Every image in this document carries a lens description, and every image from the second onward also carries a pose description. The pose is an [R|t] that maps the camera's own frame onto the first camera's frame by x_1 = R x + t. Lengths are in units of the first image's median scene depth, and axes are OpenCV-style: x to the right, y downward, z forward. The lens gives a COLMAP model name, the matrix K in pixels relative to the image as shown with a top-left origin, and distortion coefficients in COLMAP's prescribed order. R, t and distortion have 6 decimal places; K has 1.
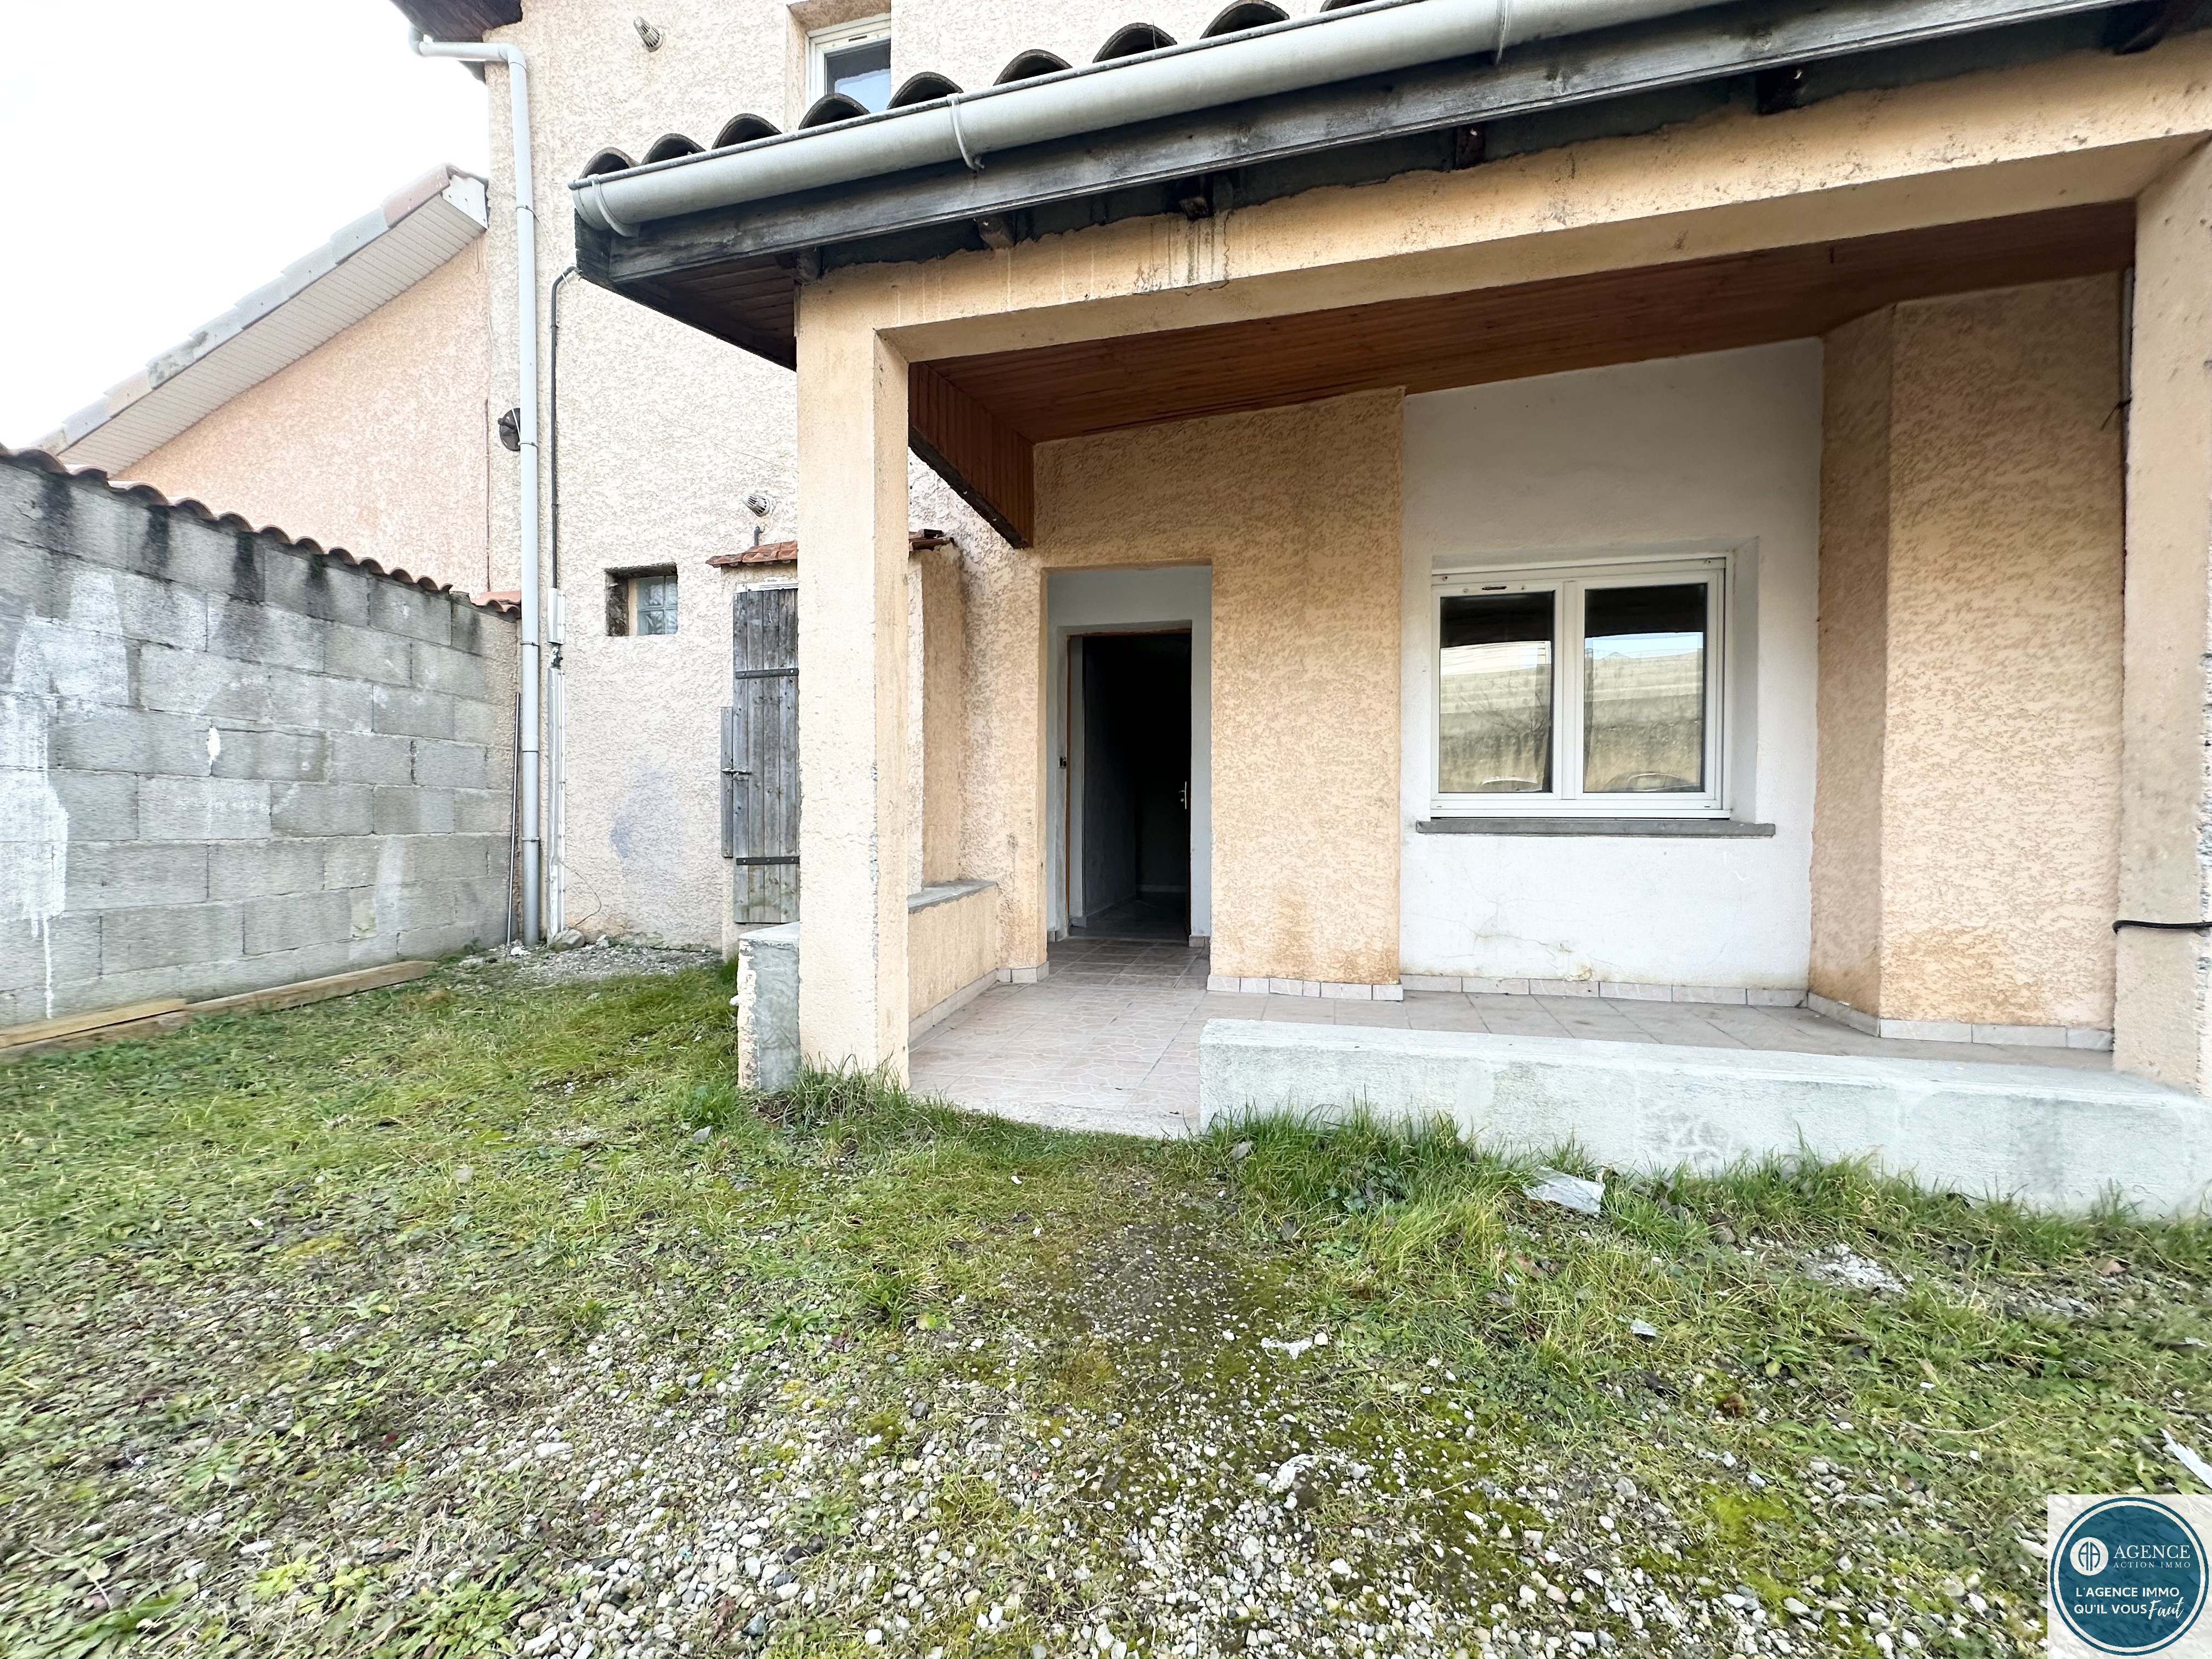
lens RADIAL K [[876.9, 0, 1098.8], [0, 876.9, 831.6], [0, 0, 1]] dist [-0.001018, 0.000414]
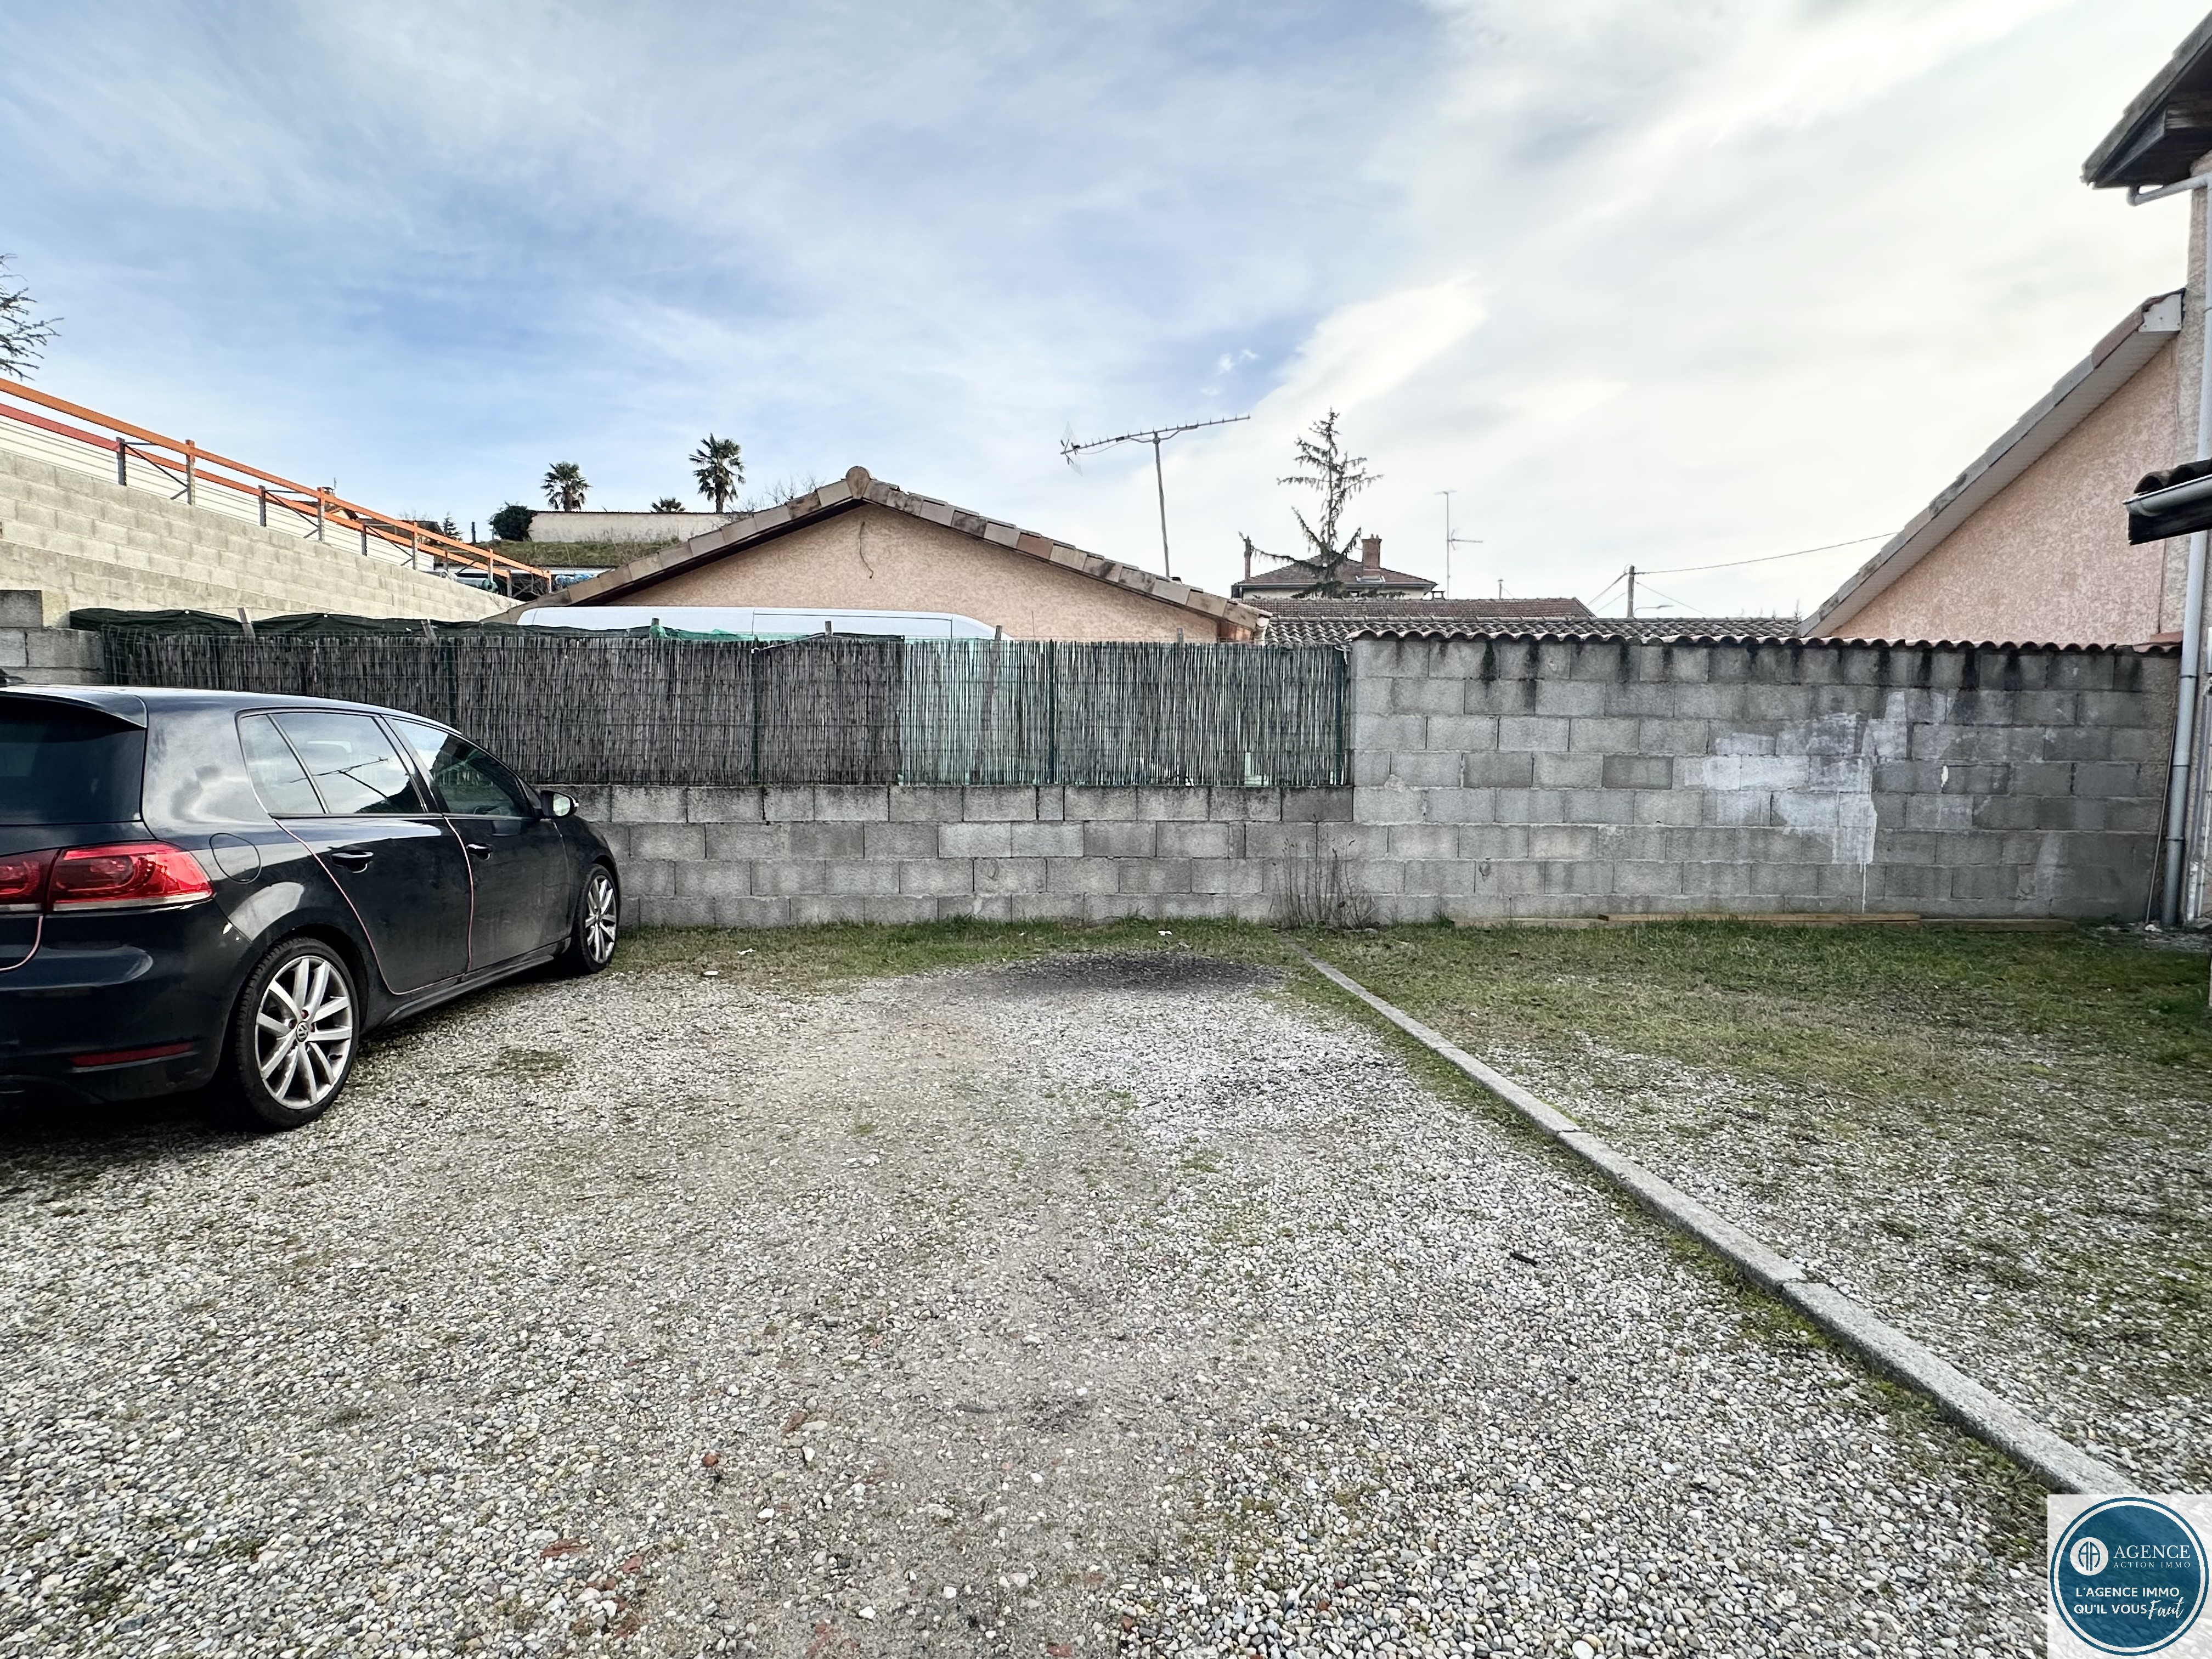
lens RADIAL K [[1079.7, 0, 1099.6], [0, 1079.7, 834.2], [0, 0, 1]] dist [-0.001168, -0.001454]
pose [[0.106909, 0.060951, -0.992399, 0.834734], [-0.029654, 0.997871, 0.058093, -0.049501], [0.993827, 0.023218, 0.108489, -0.795145]]
